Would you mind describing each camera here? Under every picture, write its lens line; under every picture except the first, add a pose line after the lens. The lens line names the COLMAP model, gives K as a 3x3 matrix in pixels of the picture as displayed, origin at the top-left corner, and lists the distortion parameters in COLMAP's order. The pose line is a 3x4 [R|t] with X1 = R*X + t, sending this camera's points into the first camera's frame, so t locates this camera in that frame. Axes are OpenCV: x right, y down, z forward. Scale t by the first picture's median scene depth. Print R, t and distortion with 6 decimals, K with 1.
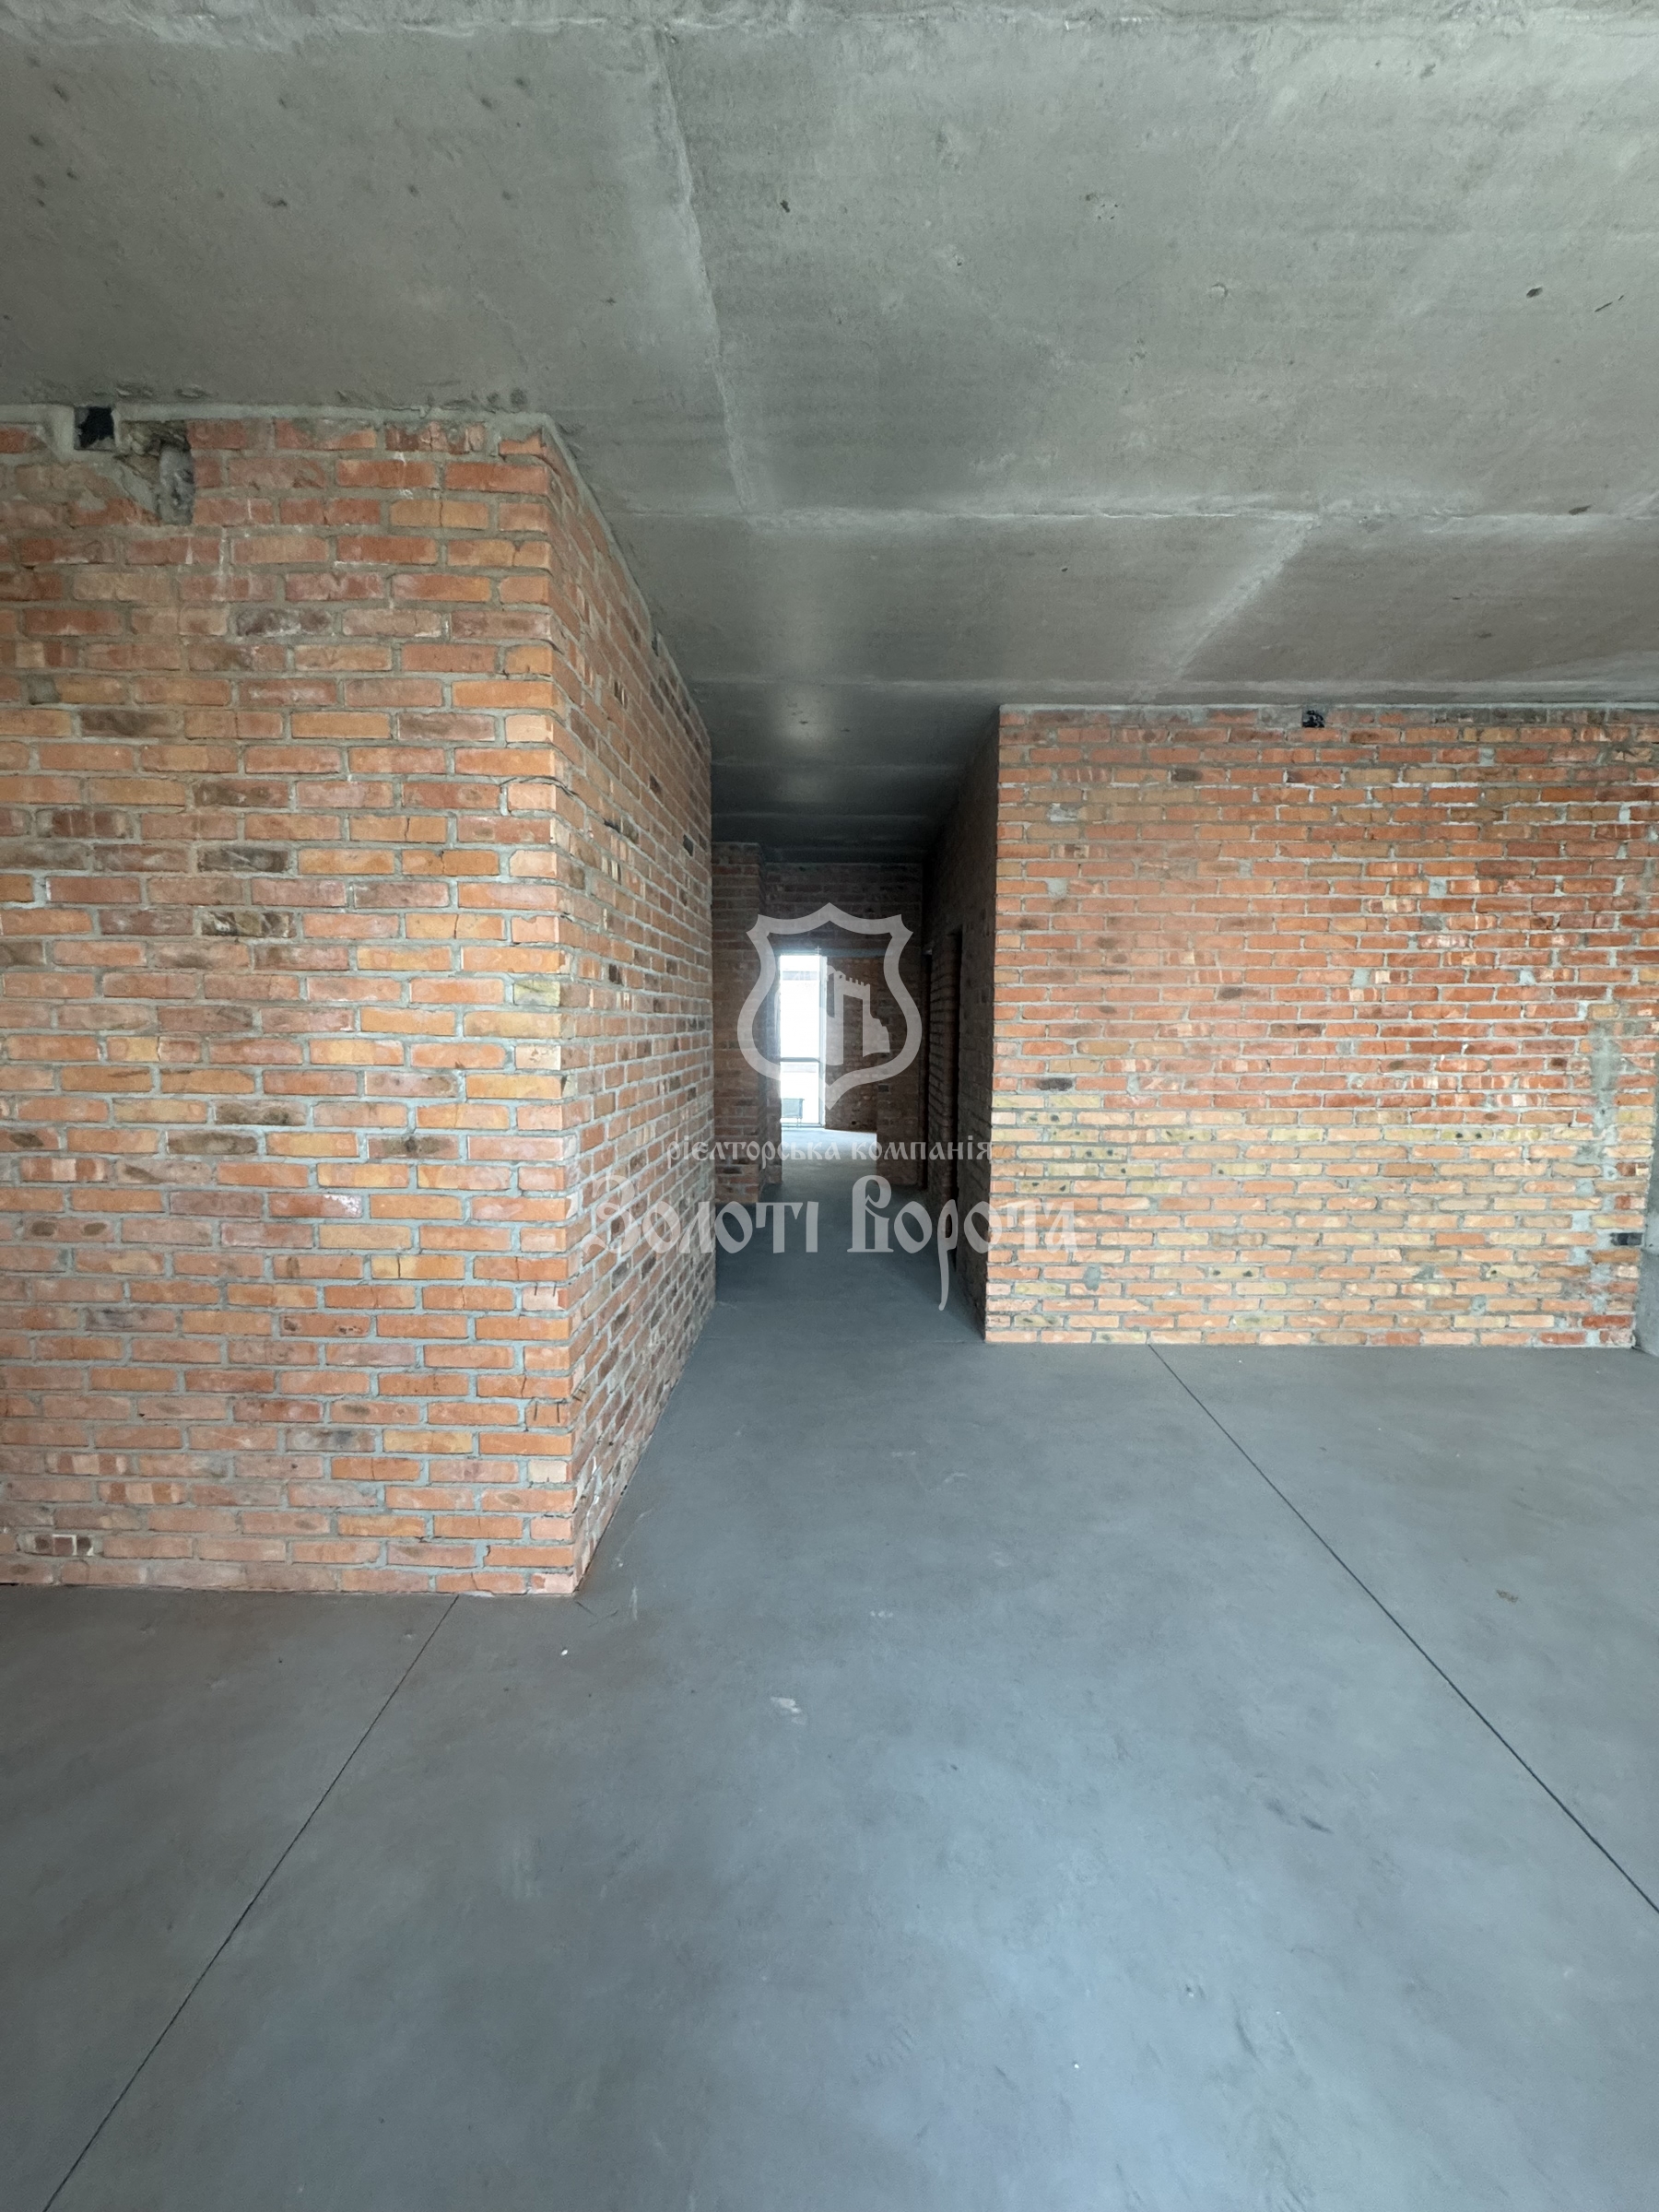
lens RADIAL K [[882.5, 0, 833.1], [0, 882.5, 1107.9], [0, 0, 1]] dist [-0.003005, -0.000242]
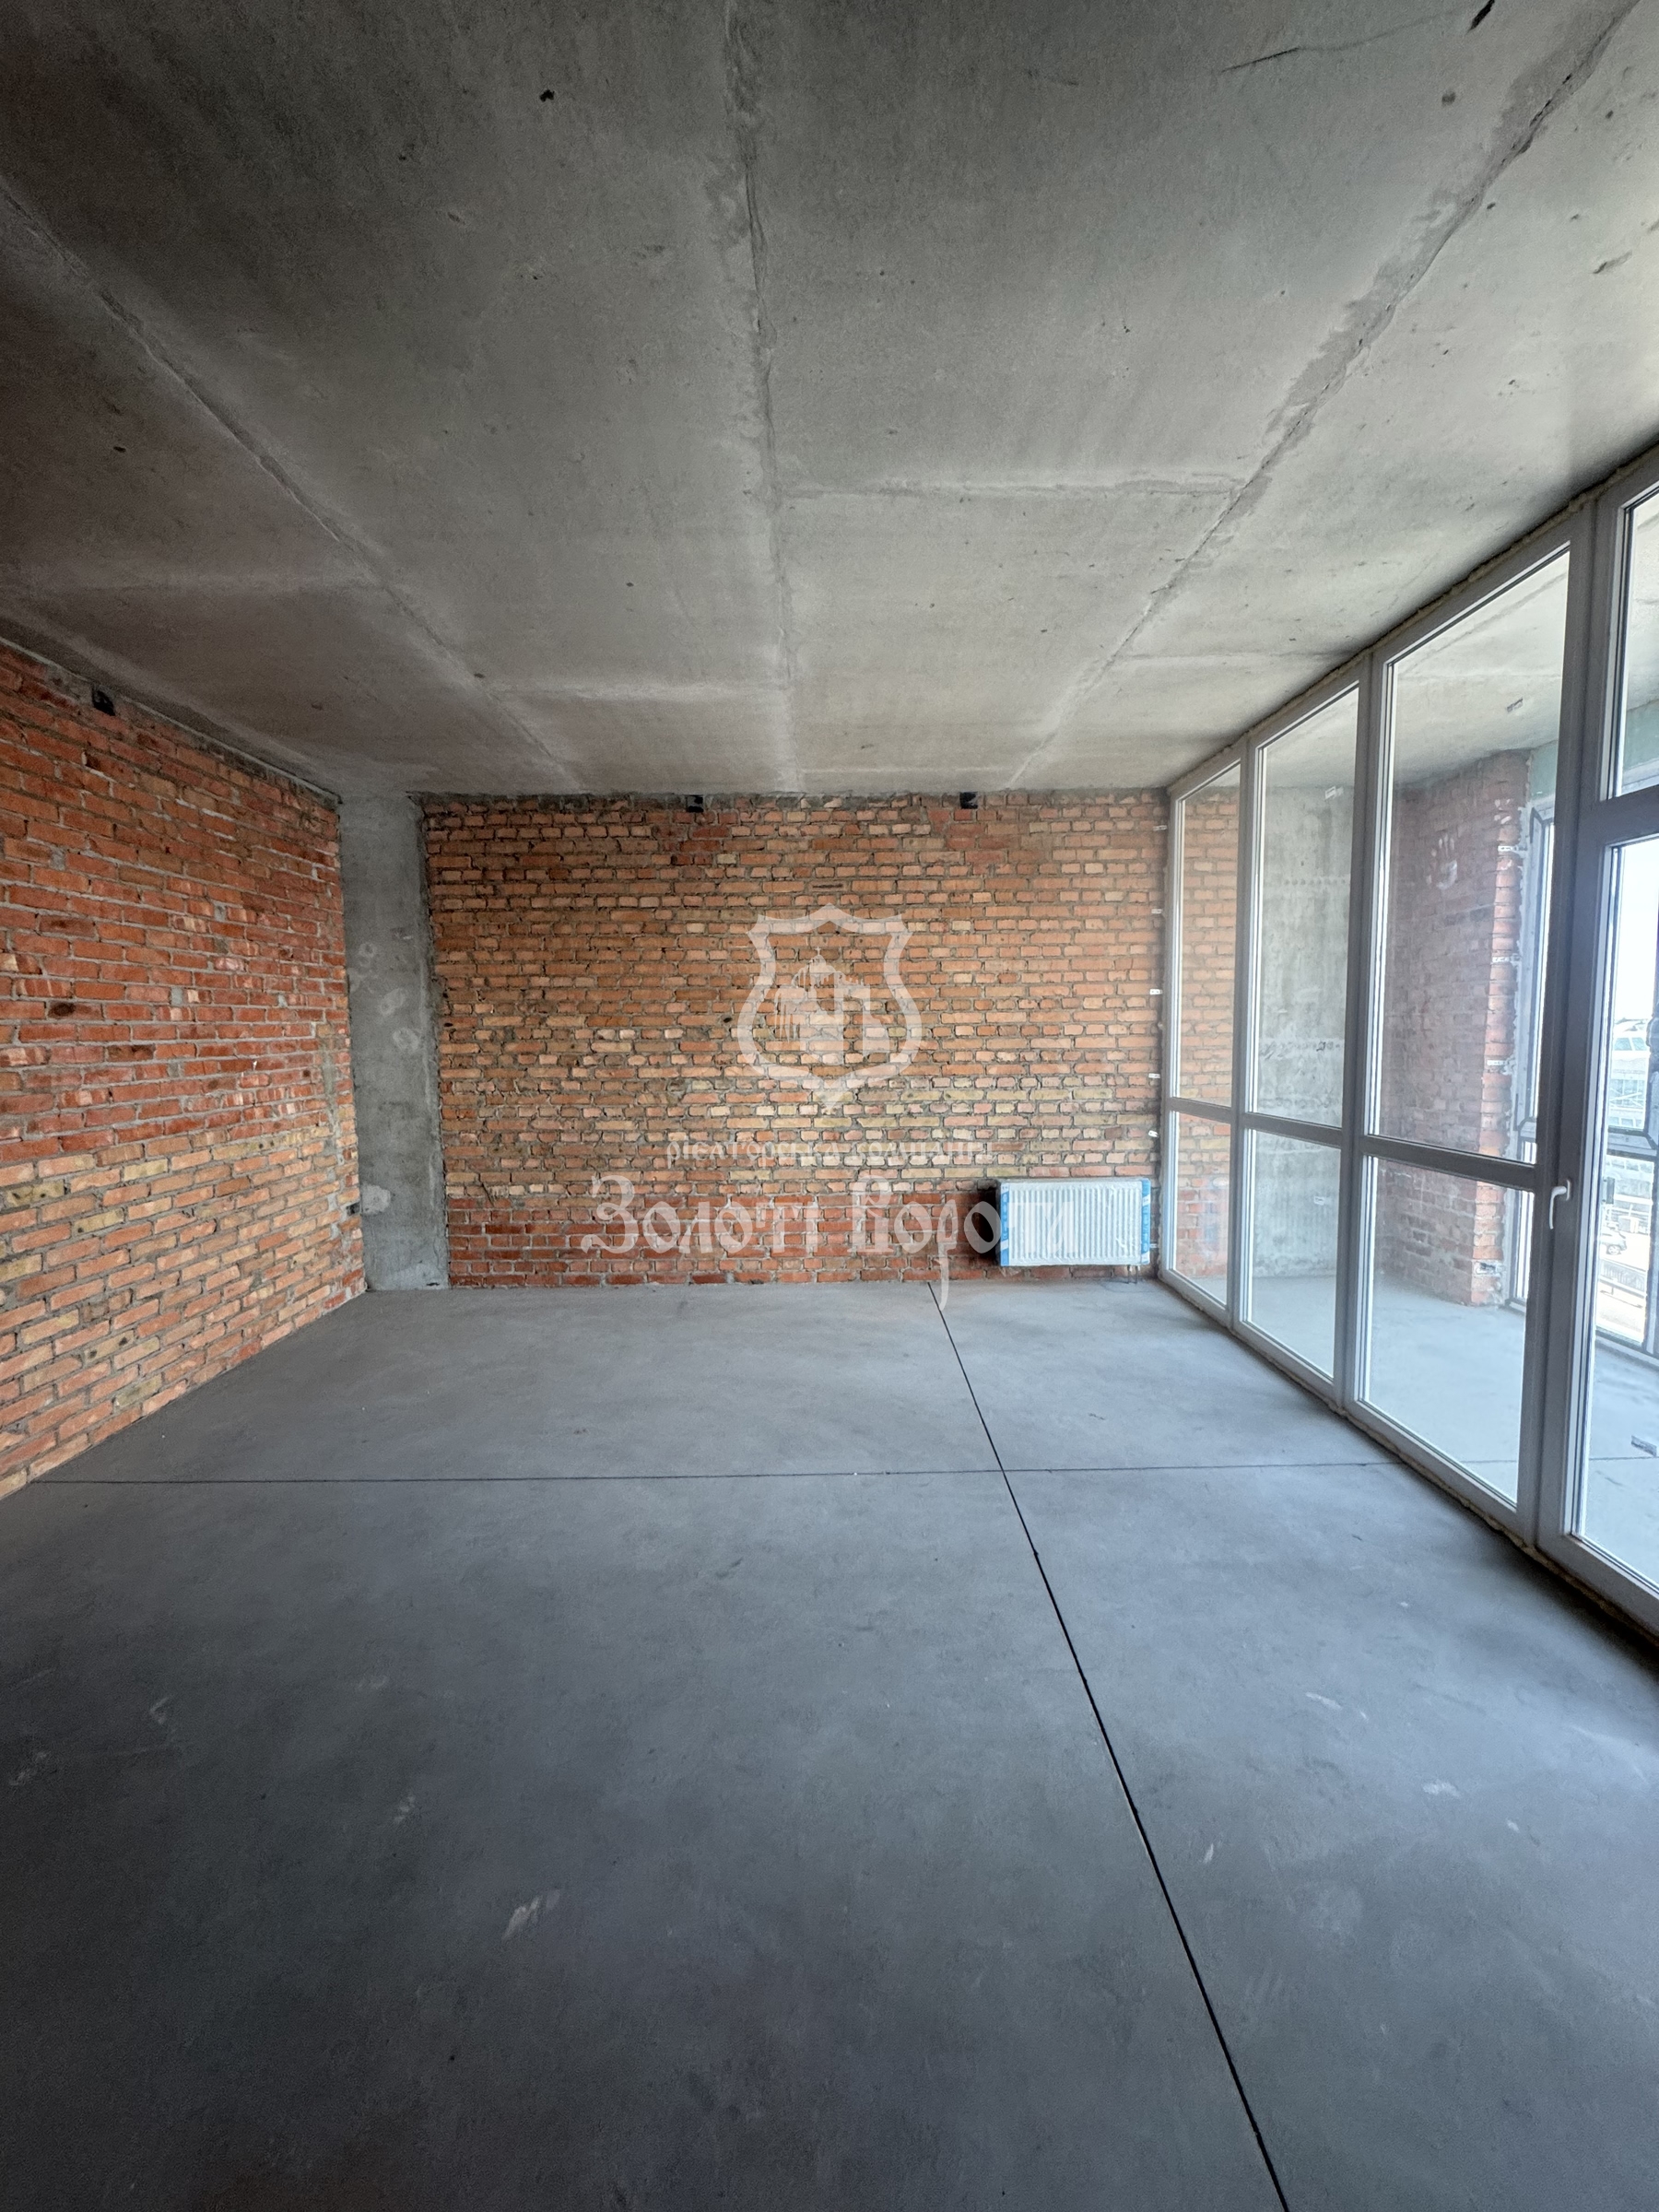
lens RADIAL K [[882.5, 0, 833.0], [0, 882.5, 1107.2], [0, 0, 1]] dist [-0.003005, -0.000242]
pose [[-0.028408, -0.089386, 0.995592, -0.378880], [0.110536, 0.989605, 0.092002, -0.037547], [-0.993466, 0.112663, -0.018232, 0.321504]]
